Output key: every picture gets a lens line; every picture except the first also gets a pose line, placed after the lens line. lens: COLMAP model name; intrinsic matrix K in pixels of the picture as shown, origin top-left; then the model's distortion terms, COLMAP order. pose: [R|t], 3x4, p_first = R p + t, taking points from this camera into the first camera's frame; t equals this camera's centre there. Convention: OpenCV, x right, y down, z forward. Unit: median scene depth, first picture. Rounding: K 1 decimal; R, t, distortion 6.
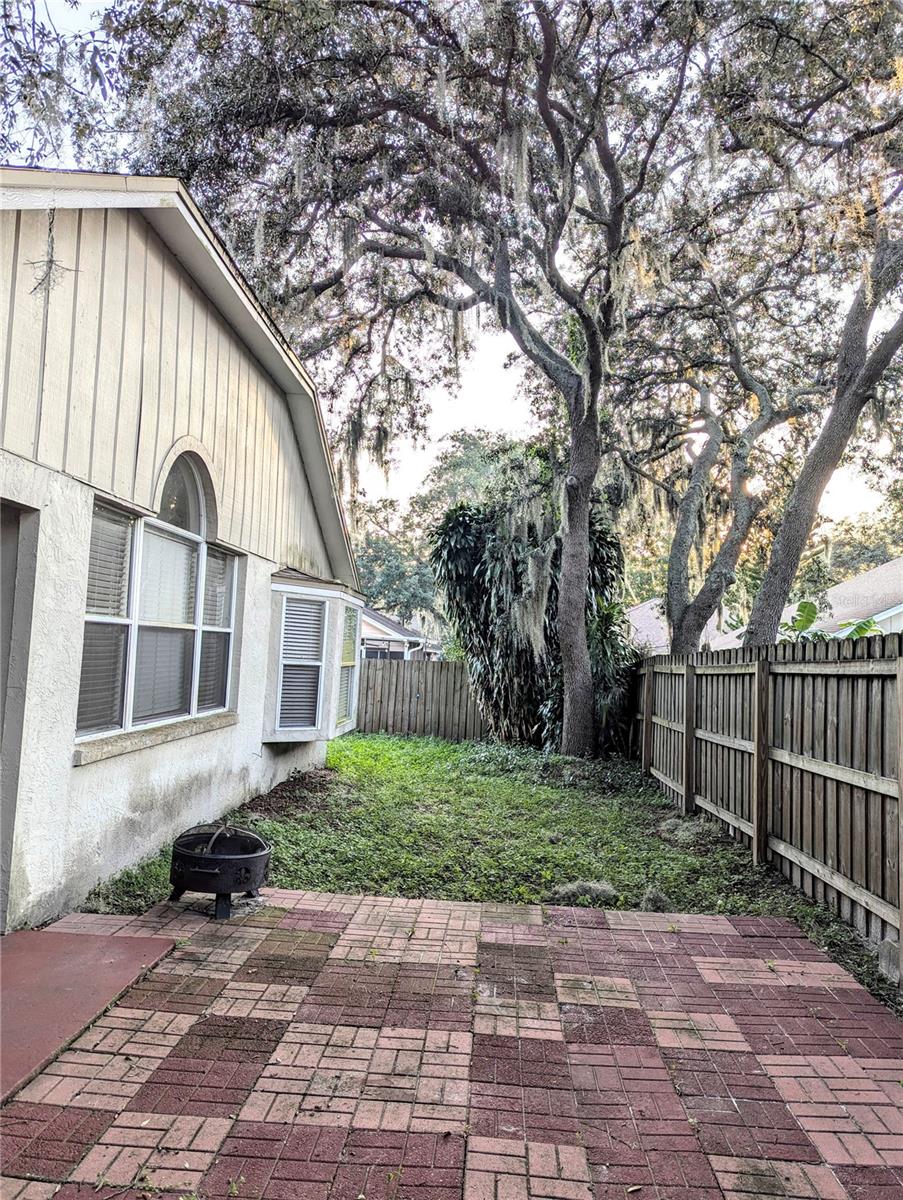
lens RADIAL K [[846.6, 0, 453.6], [0, 846.6, 600.9], [0, 0, 1]] dist [0.056002, -0.040887]
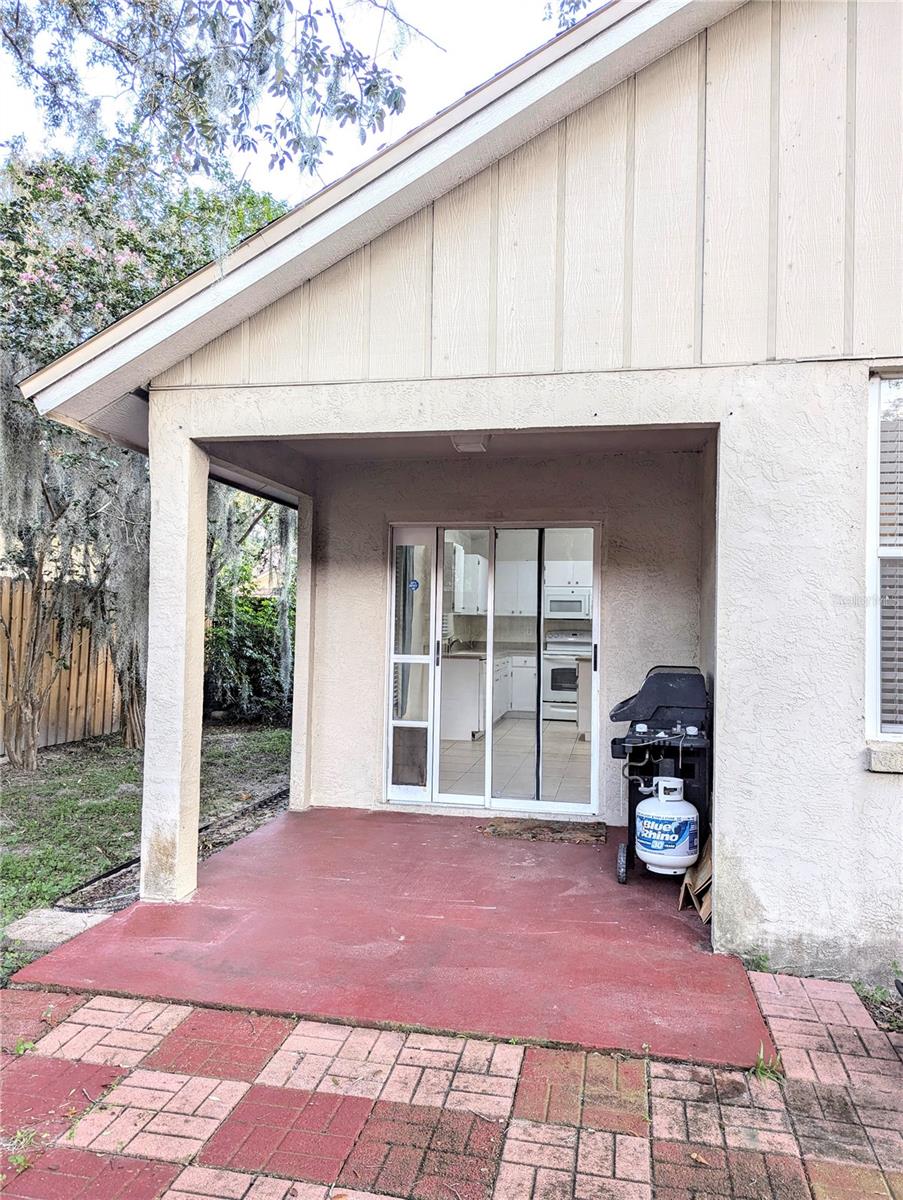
lens RADIAL K [[846.6, 0, 451.4], [0, 846.6, 597.6], [0, 0, 1]] dist [0.056002, -0.040887]
pose [[-0.151397, -0.073150, -0.985763, 0.330021], [0.043830, 0.995780, -0.080625, 0.111098], [0.987501, -0.055412, -0.147552, 0.893829]]
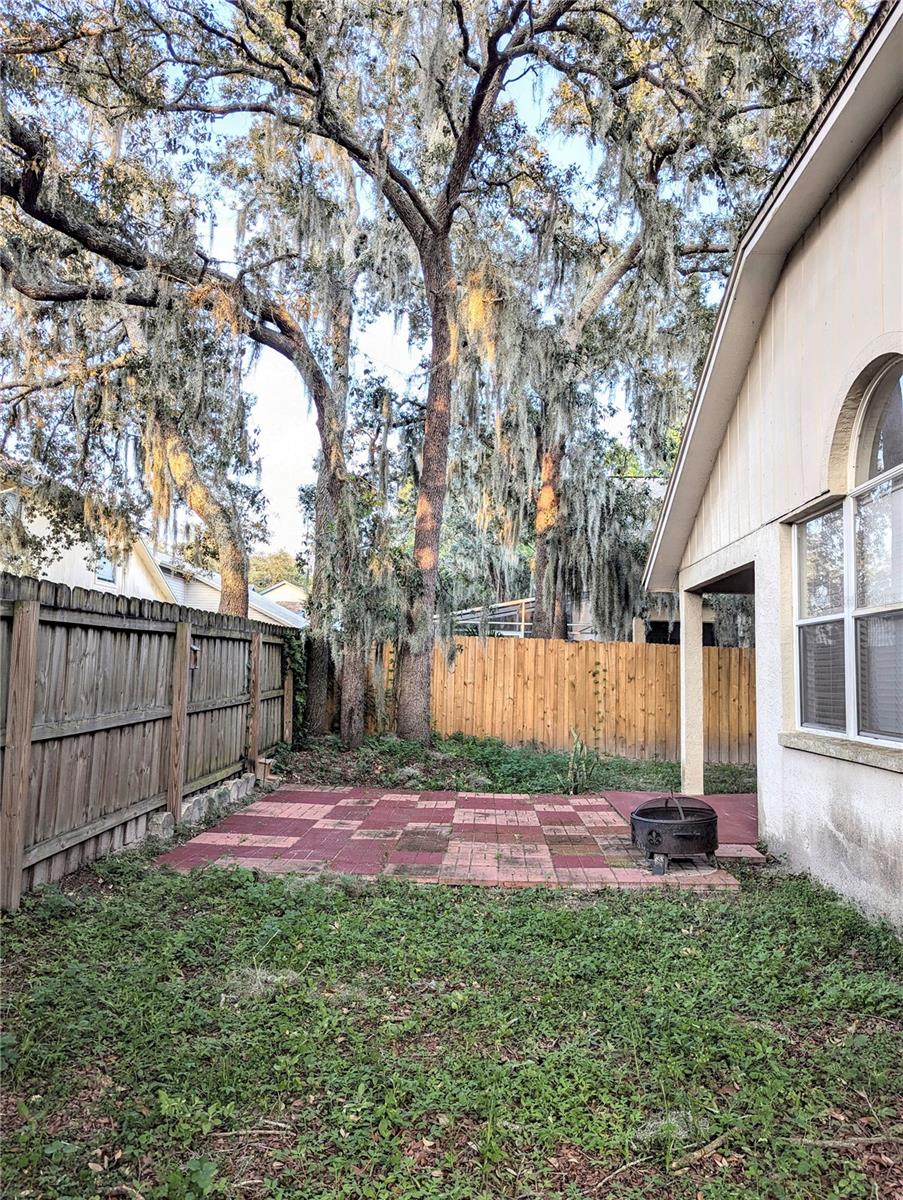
lens RADIAL K [[846.6, 0, 452.8], [0, 846.6, 598.7], [0, 0, 1]] dist [0.056002, -0.040887]
pose [[-0.997900, -0.063691, -0.011752, 0.062769], [-0.061047, 0.985590, -0.157754, 0.232890], [0.021630, -0.156706, -0.987408, 2.511474]]
